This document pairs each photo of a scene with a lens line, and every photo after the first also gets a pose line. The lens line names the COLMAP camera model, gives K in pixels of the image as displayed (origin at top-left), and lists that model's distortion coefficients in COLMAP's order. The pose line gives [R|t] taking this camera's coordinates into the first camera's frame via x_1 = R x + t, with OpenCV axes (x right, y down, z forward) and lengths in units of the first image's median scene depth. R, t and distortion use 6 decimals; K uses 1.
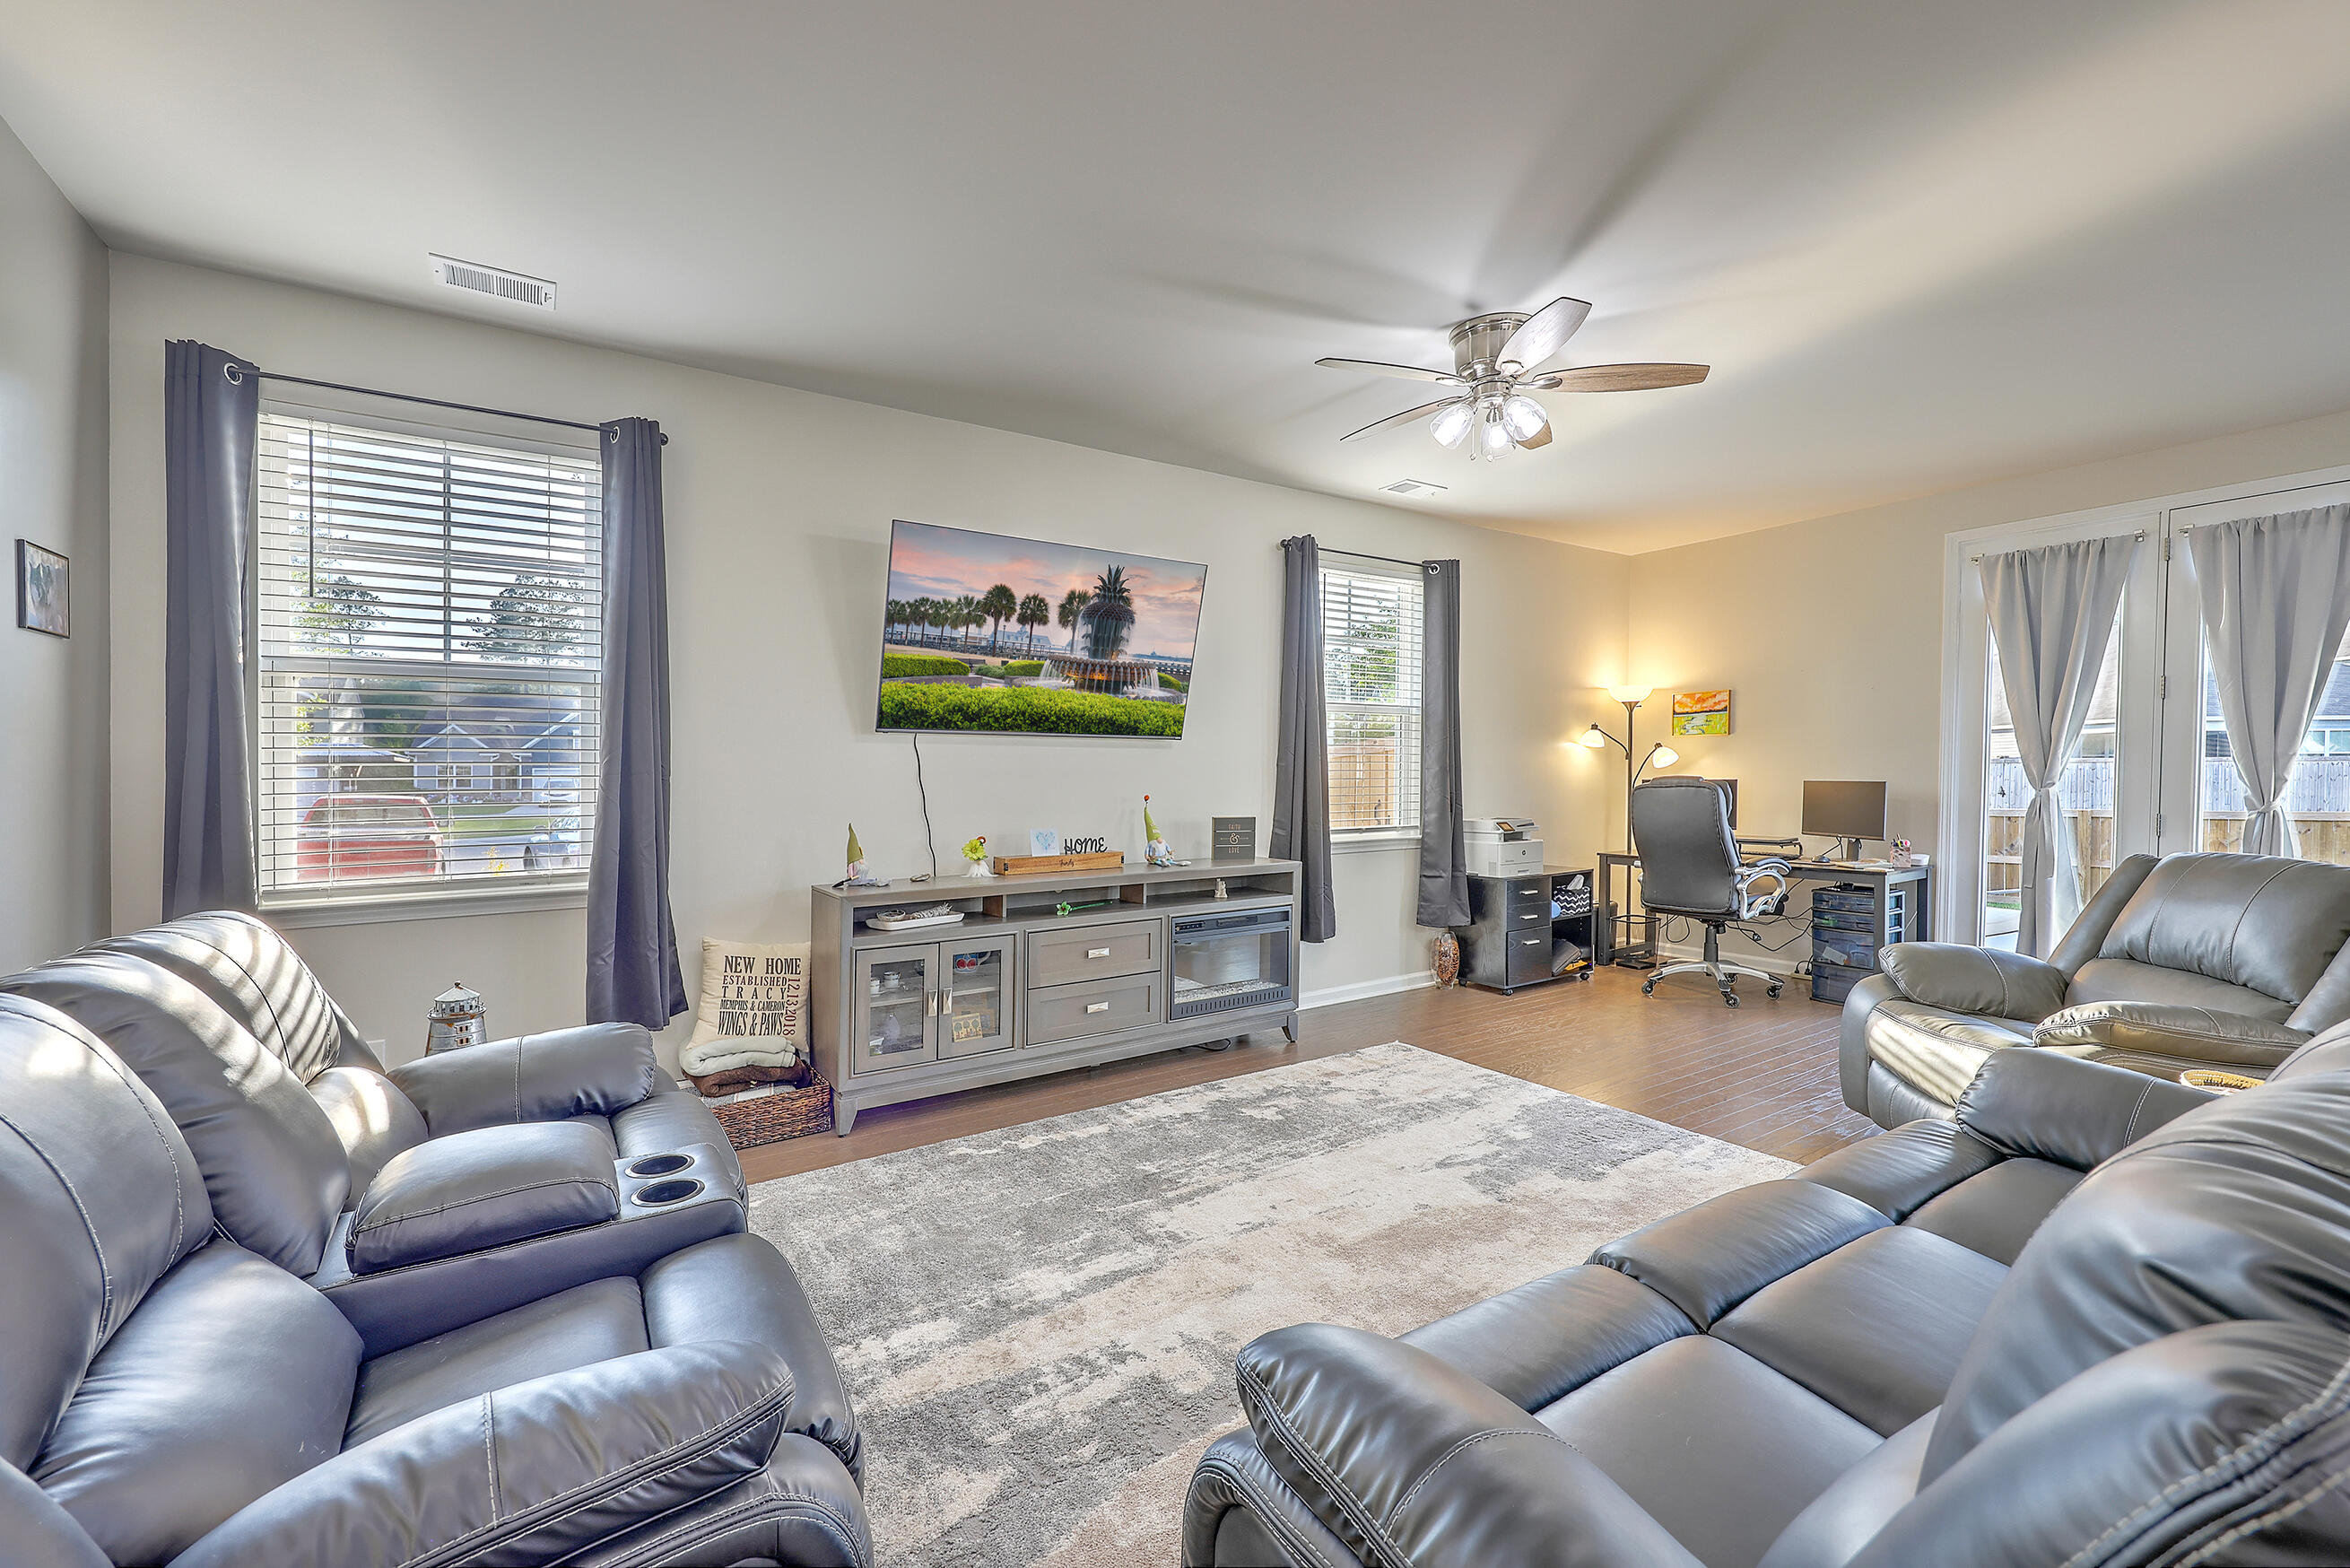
lens RADIAL K [[952.5, 0, 1187.1], [0, 952.5, 786.6], [0, 0, 1]] dist [0.002784, 0.000187]
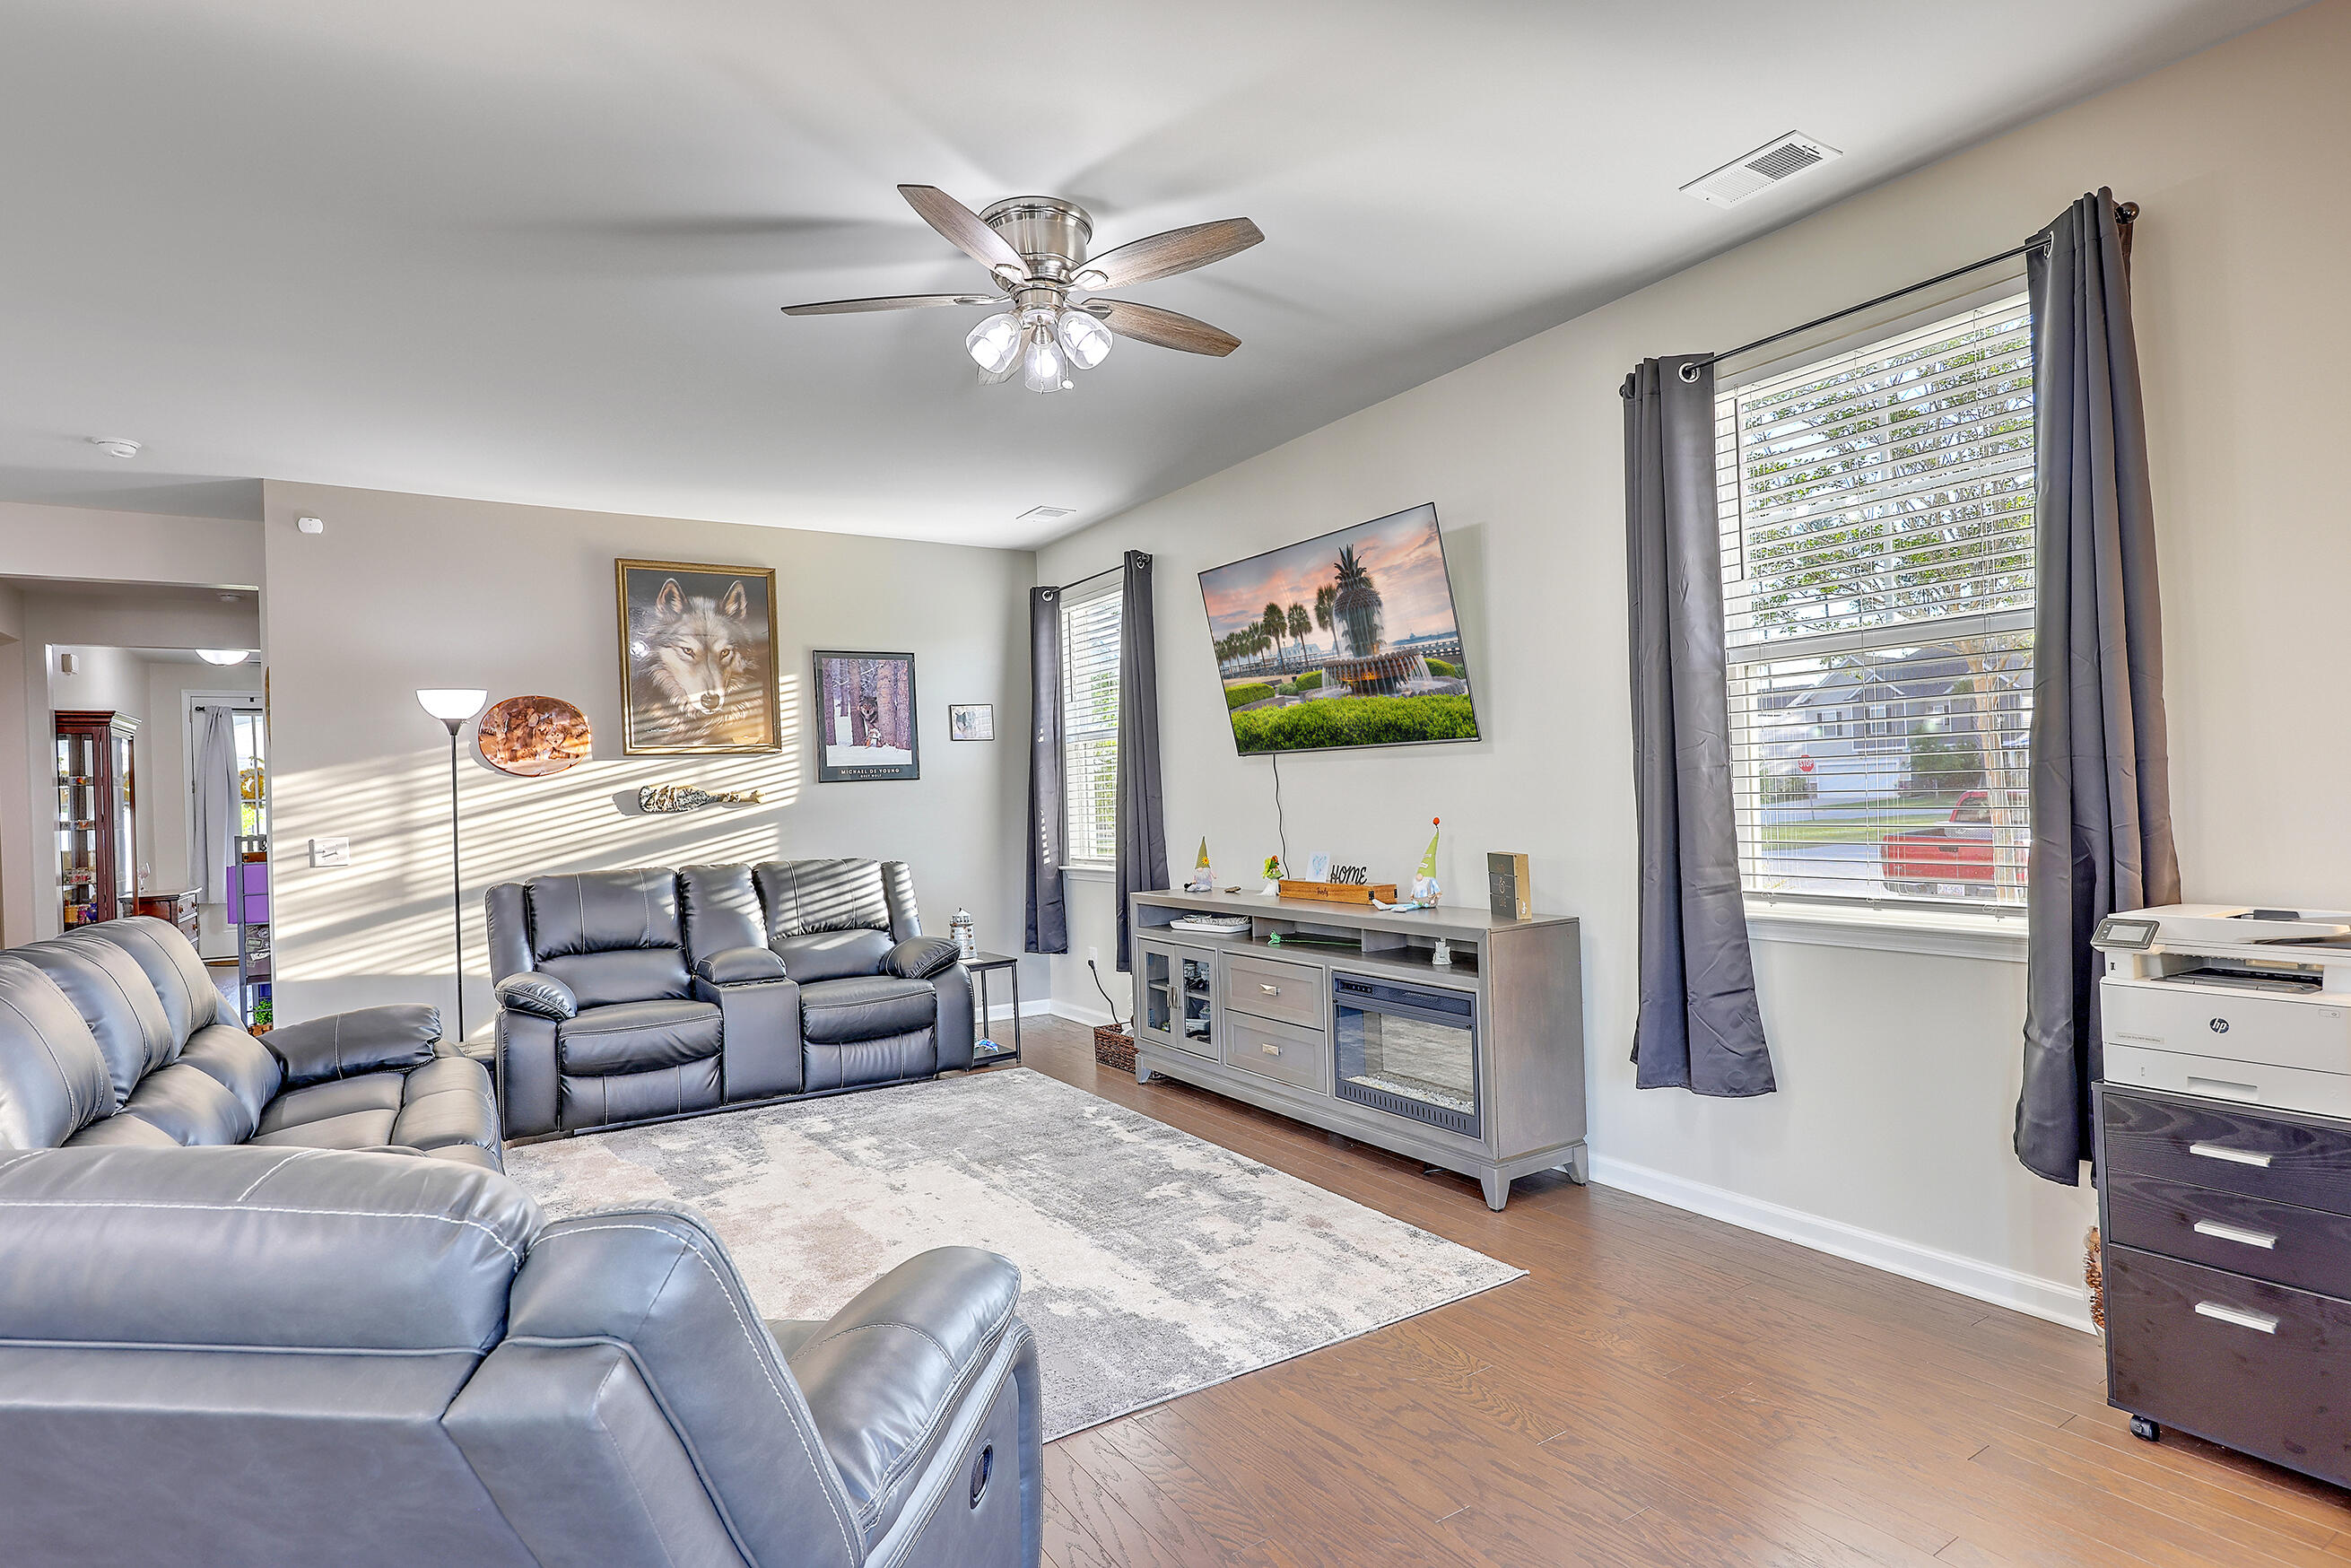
lens RADIAL K [[1188.5, 0, 1178.4], [0, 1188.5, 776.6], [0, 0, 1]] dist [0.026797, 0.000166]
pose [[-0.009959, -0.002966, -0.999946, 1.030205], [0.025777, 0.999663, -0.003221, -0.030082], [0.999618, -0.025808, -0.009880, 0.901928]]
